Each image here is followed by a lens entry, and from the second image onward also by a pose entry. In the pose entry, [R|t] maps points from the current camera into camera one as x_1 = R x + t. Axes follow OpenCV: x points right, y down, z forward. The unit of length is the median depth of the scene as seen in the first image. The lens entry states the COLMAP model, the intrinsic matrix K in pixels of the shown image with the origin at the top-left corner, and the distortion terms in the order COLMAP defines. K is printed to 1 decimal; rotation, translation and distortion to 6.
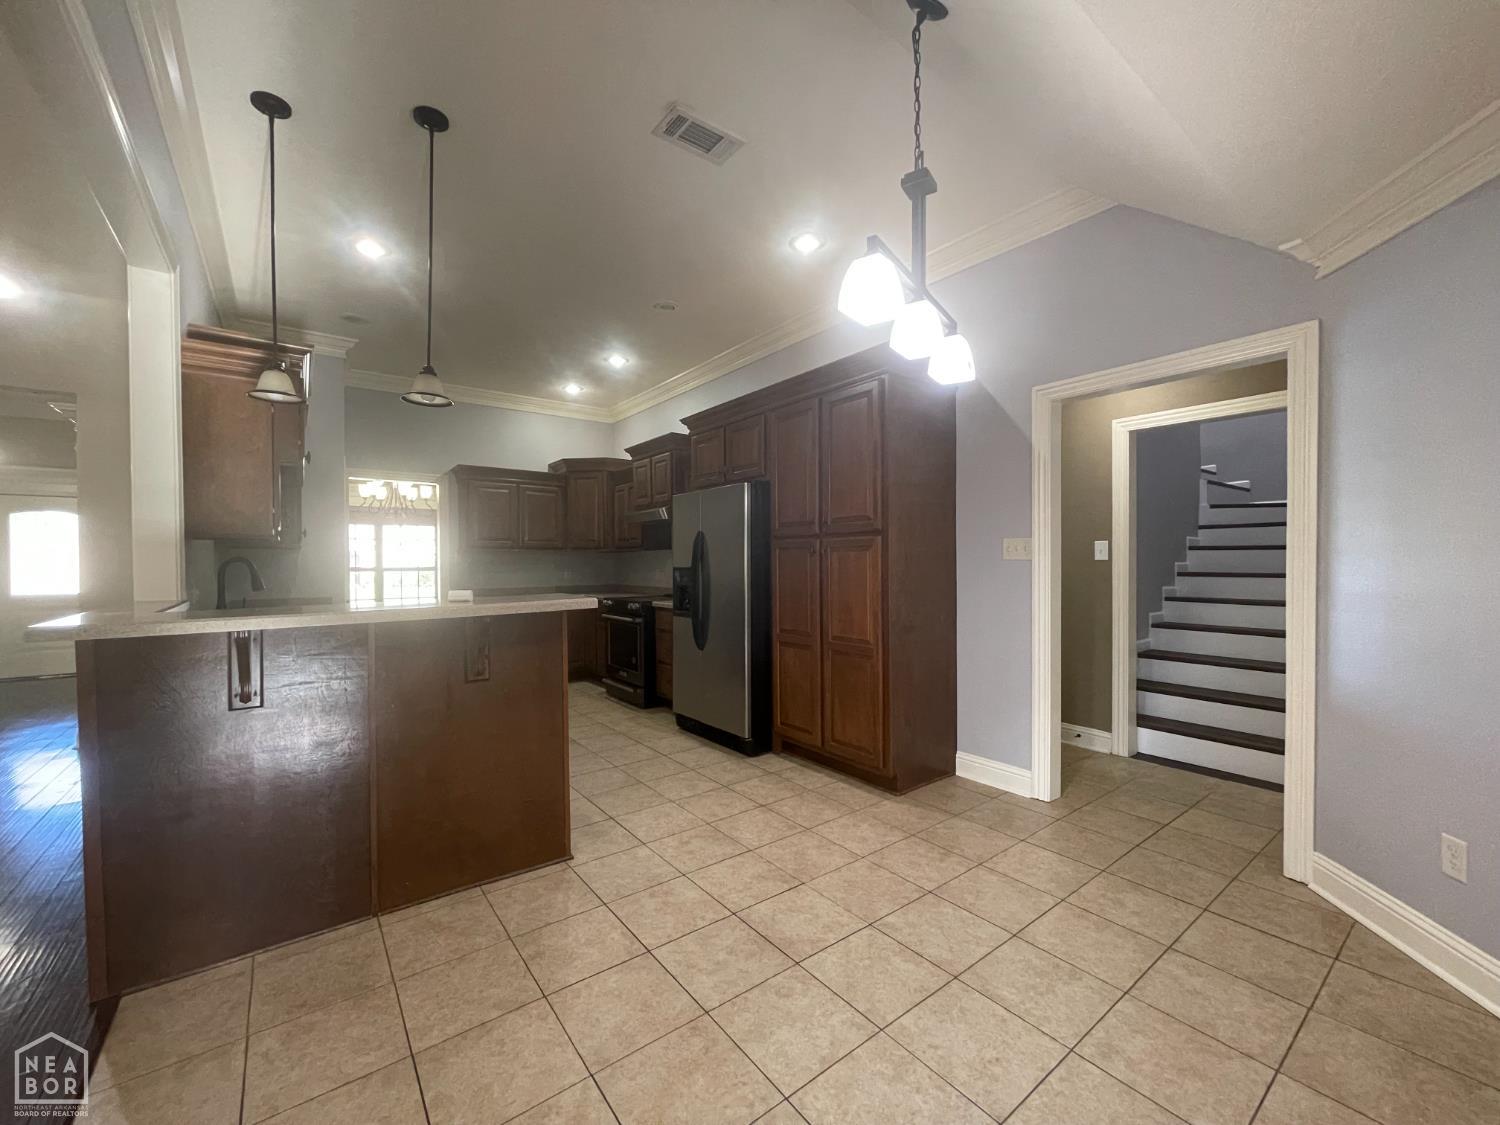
lens RADIAL K [[603.3, 0, 746.1], [0, 603.3, 571.8], [0, 0, 1]] dist [-0.004663, 0.000582]
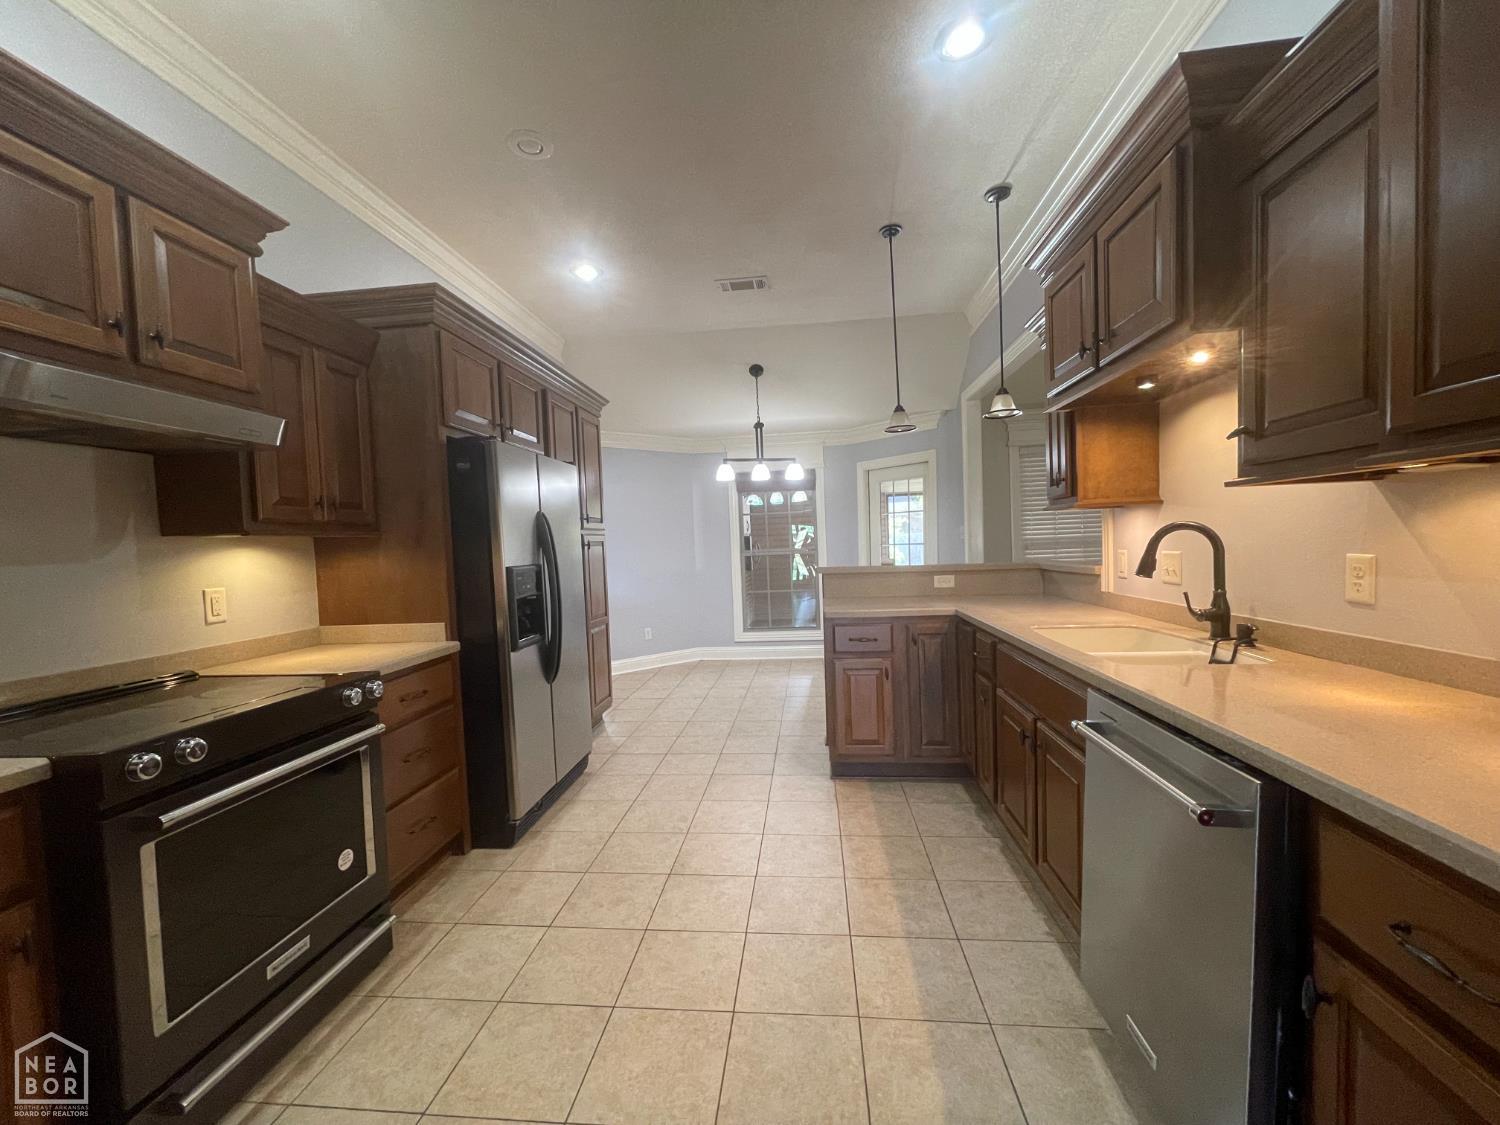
lens RADIAL K [[603.3, 0, 749.7], [0, 603.3, 564.8], [0, 0, 1]] dist [-0.004663, 0.000582]
pose [[-0.730247, 0.006024, 0.683157, -0.754901], [0.050843, 0.997667, 0.045549, -0.026987], [-0.681289, 0.067996, -0.728850, 1.402314]]
